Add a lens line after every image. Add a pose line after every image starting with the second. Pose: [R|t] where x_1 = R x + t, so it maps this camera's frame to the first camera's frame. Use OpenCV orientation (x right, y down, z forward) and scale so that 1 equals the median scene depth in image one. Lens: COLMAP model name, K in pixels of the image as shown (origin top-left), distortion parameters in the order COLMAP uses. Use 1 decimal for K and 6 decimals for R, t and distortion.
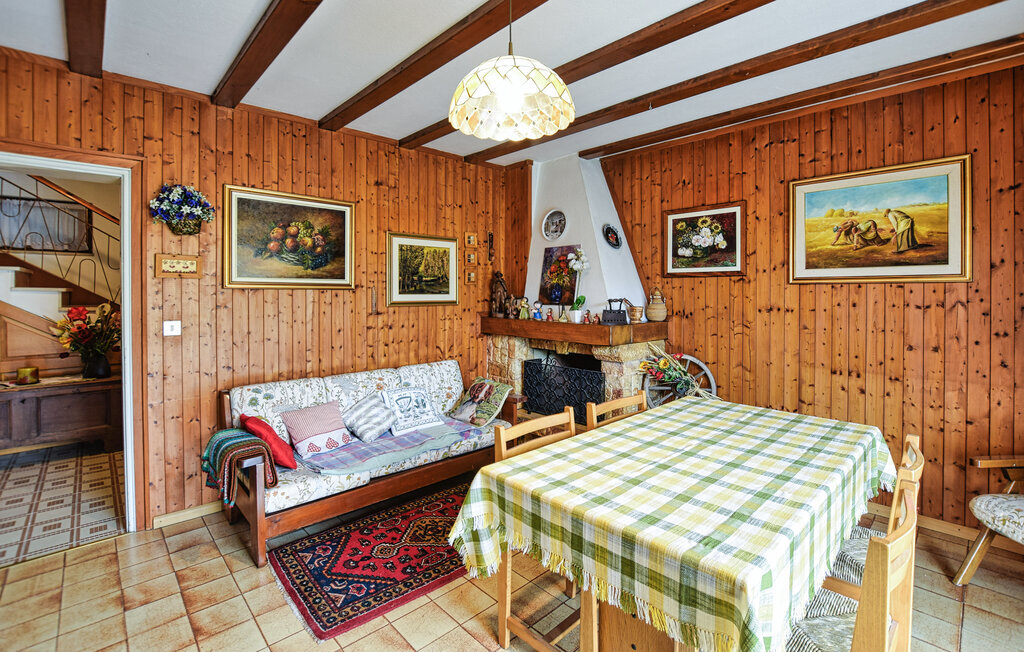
lens RADIAL K [[459.2, 0, 510.5], [0, 459.2, 294.7], [0, 0, 1]] dist [-0.034659, 0.005297]
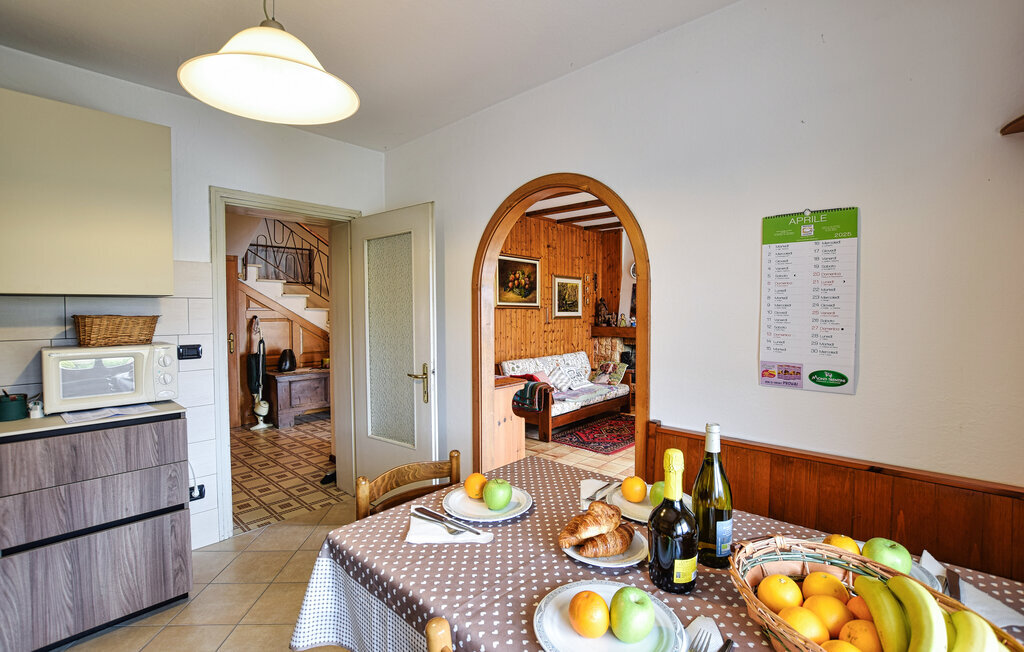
lens RADIAL K [[459.2, 0, 515.1], [0, 459.2, 319.4], [0, 0, 1]] dist [-0.034659, 0.005297]
pose [[0.996657, -0.002193, 0.081667, -0.584745], [0.001137, 0.999915, 0.012968, 0.005103], [-0.081688, -0.012832, 0.996575, -0.727201]]
